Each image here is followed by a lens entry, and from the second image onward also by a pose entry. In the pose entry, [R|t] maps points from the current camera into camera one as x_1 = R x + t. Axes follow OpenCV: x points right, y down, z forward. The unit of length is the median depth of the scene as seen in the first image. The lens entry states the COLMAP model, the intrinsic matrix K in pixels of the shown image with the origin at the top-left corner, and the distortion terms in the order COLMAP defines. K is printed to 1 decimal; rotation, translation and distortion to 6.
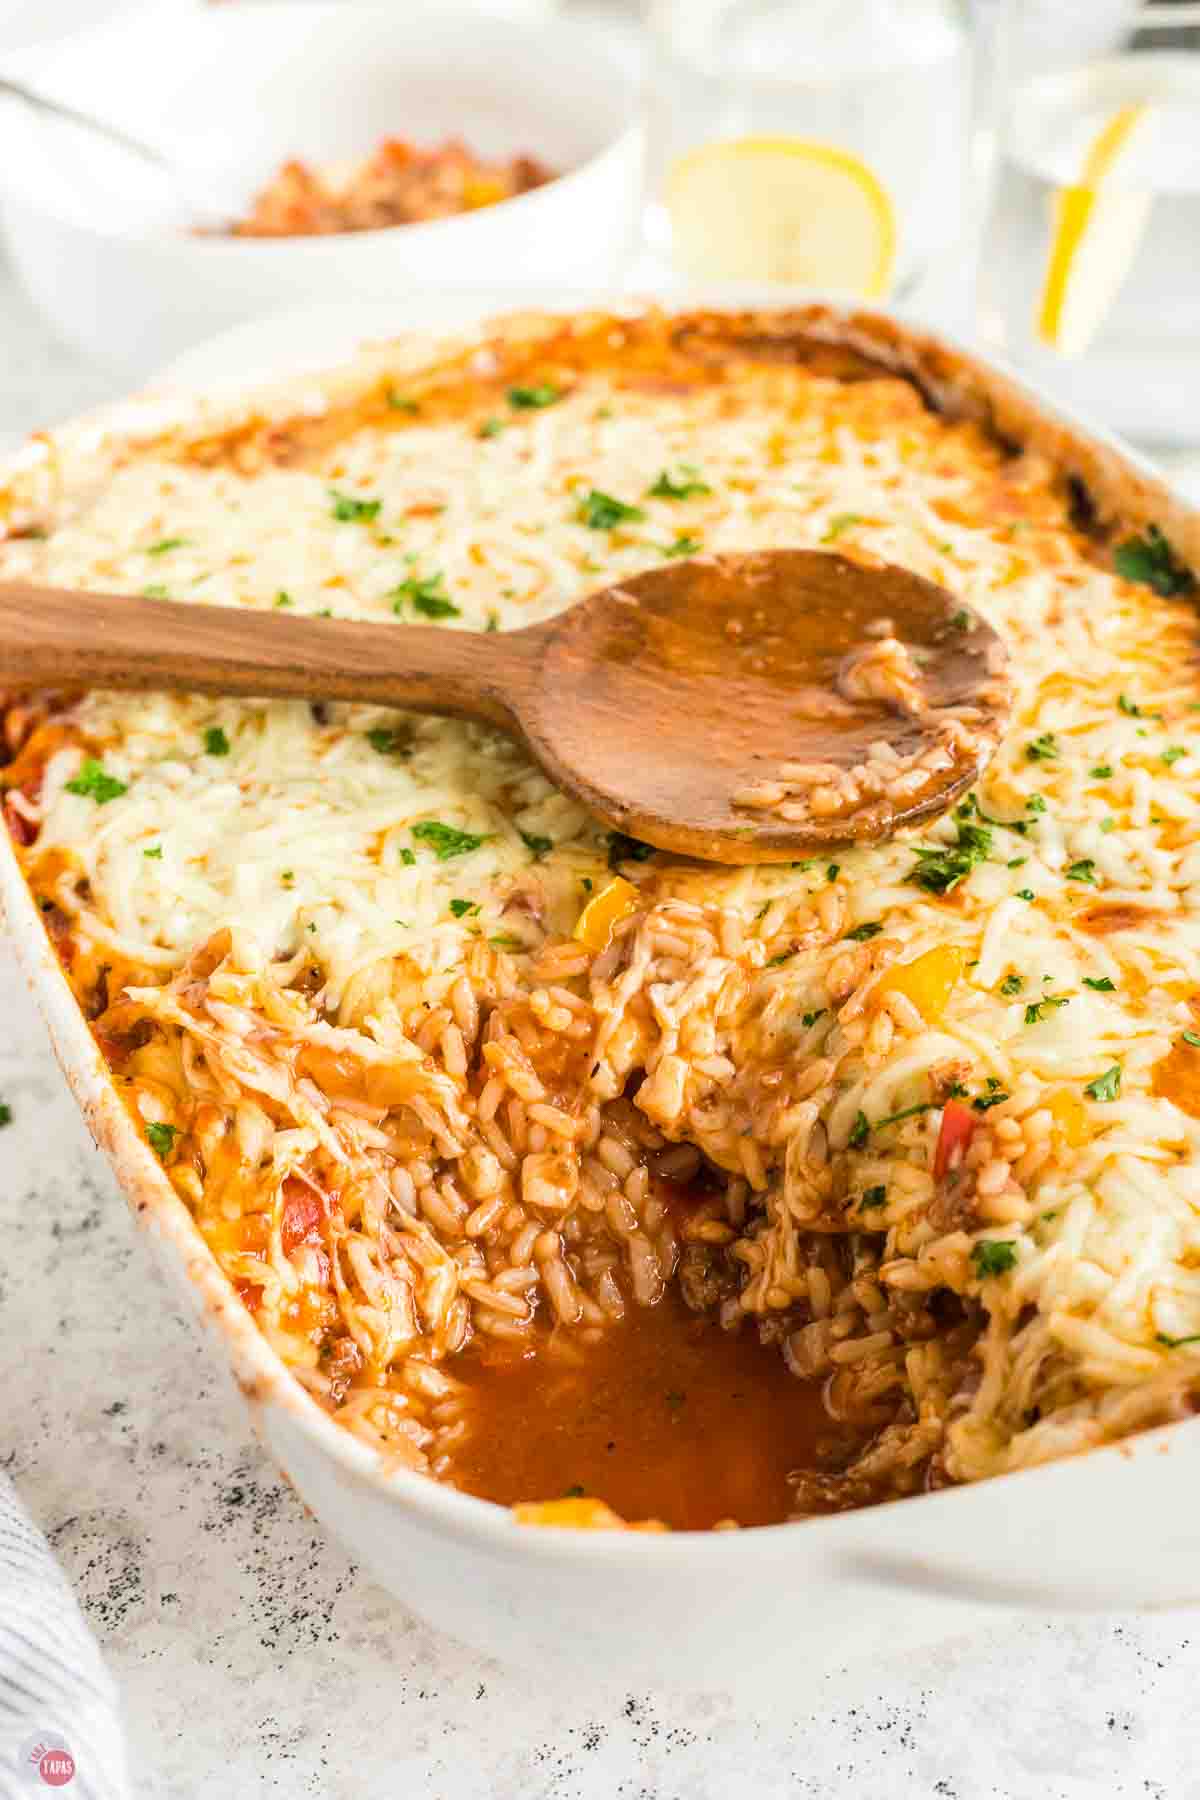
lens RADIAL K [[2865.2, 0, 636.7], [0, 2865.2, 900.4], [0, 0, 1]] dist [-0.009203, 0.019702]
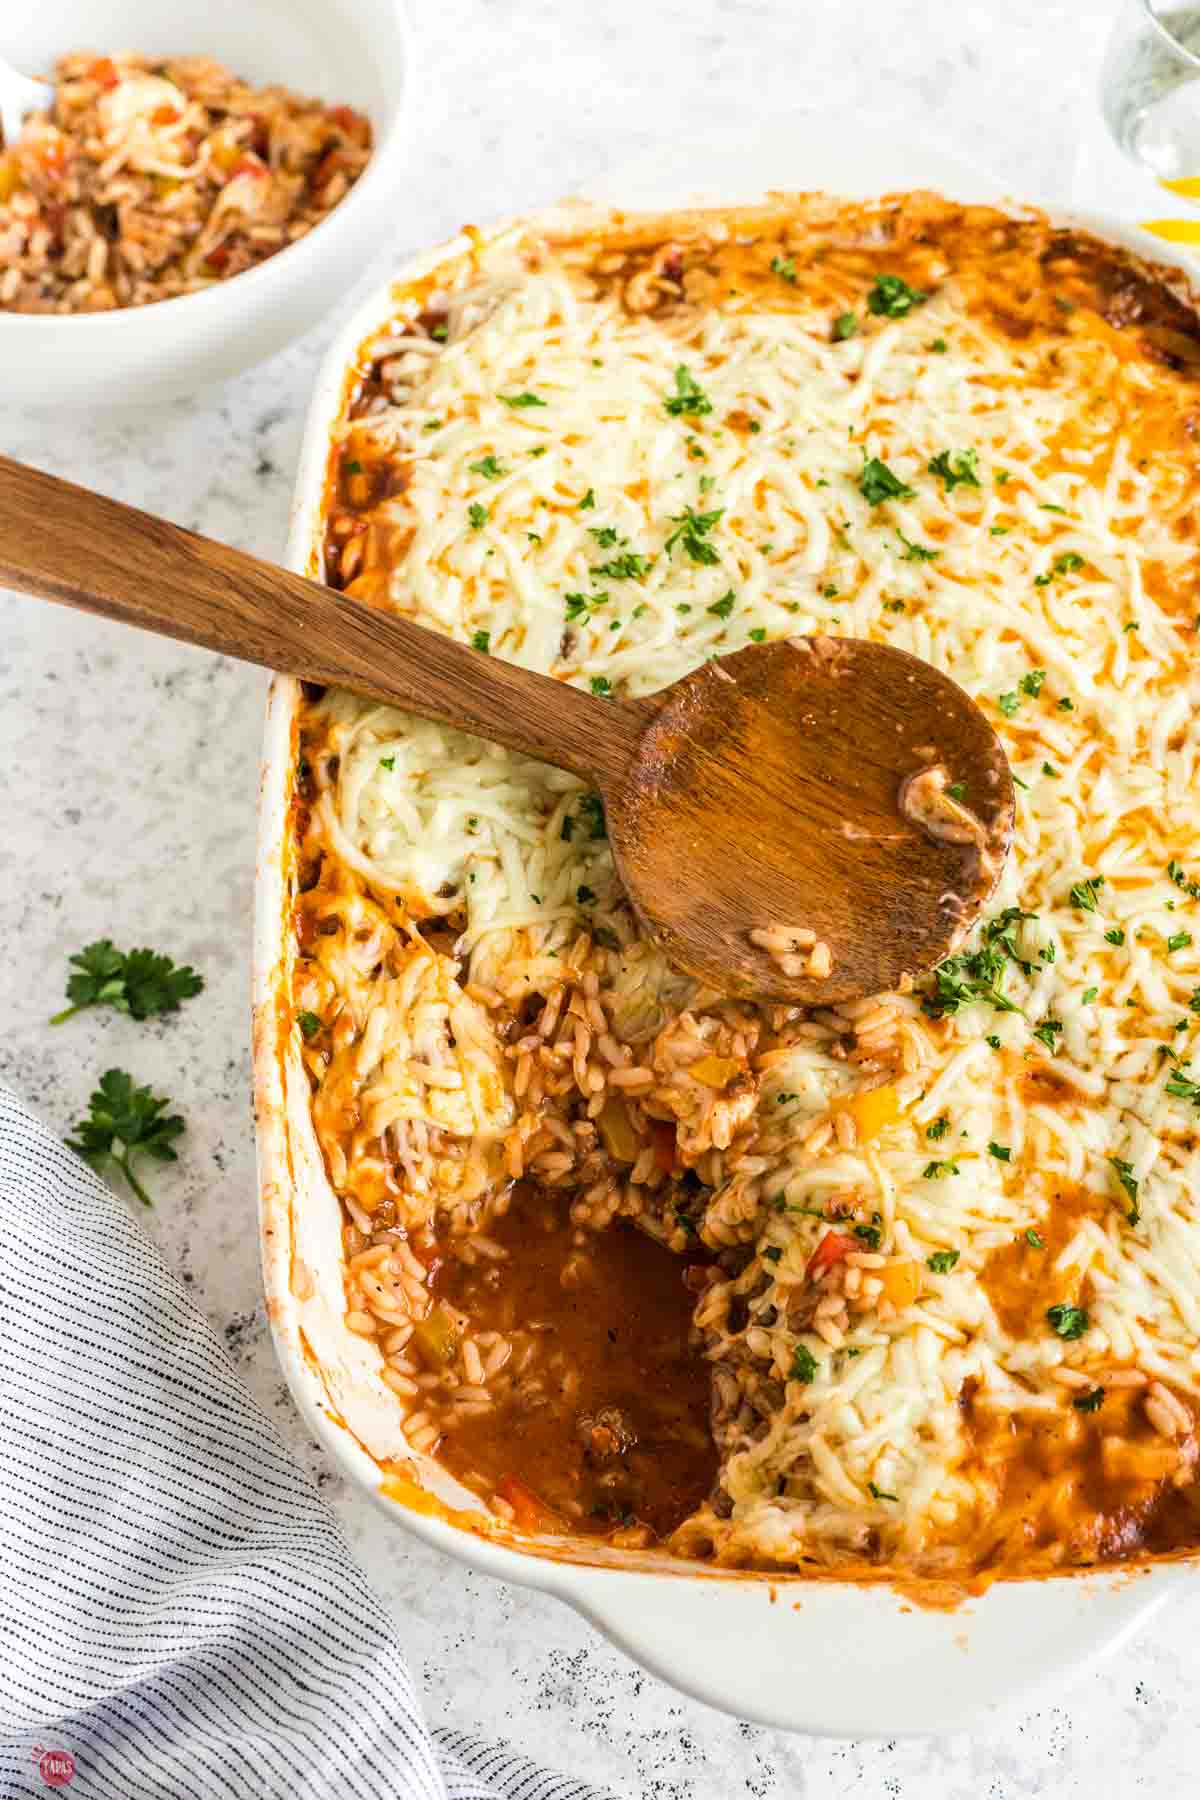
lens RADIAL K [[2865.2, 0, 636.7], [0, 2865.2, 900.4], [0, 0, 1]] dist [-0.009203, 0.019702]
pose [[0.929168, 0.335281, -0.155670, 0.162955], [-0.243062, 0.871426, 0.426073, -0.552982], [0.278509, -0.358056, 0.891195, -0.154817]]
